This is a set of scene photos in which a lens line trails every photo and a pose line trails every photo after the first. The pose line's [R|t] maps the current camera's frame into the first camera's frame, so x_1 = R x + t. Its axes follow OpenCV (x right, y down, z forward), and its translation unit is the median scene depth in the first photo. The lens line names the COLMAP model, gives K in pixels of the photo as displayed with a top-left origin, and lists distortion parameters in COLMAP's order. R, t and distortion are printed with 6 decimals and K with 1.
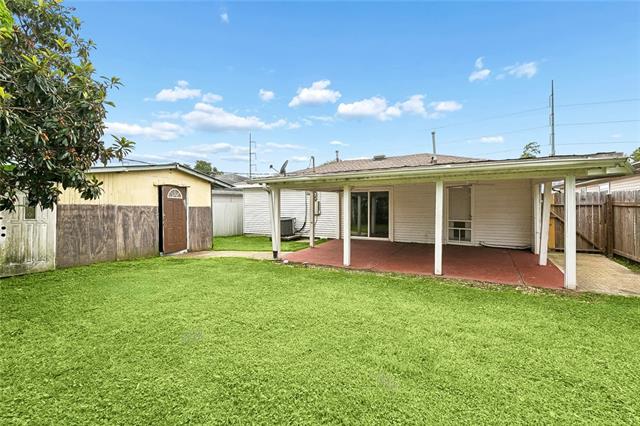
lens RADIAL K [[289.7, 0, 320.2], [0, 289.7, 212.8], [0, 0, 1]] dist [-0.002710, -0.000168]
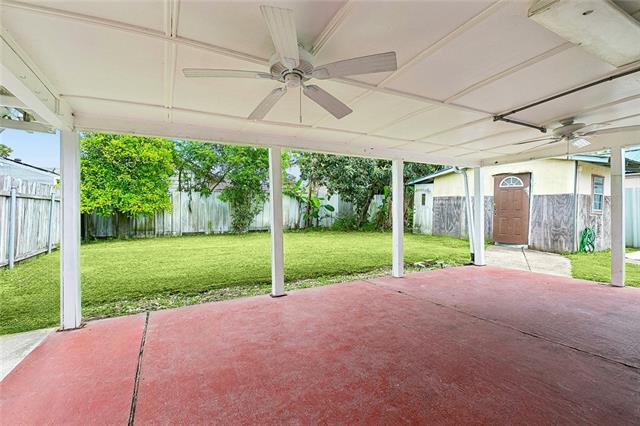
lens RADIAL K [[289.7, 0, 319.7], [0, 289.7, 207.0], [0, 0, 1]] dist [-0.002710, -0.000168]
pose [[-0.536368, 0.018418, -0.843784, 0.632453], [-0.000613, 0.999753, 0.022212, -0.005244], [0.843984, 0.012431, -0.536224, 1.006611]]
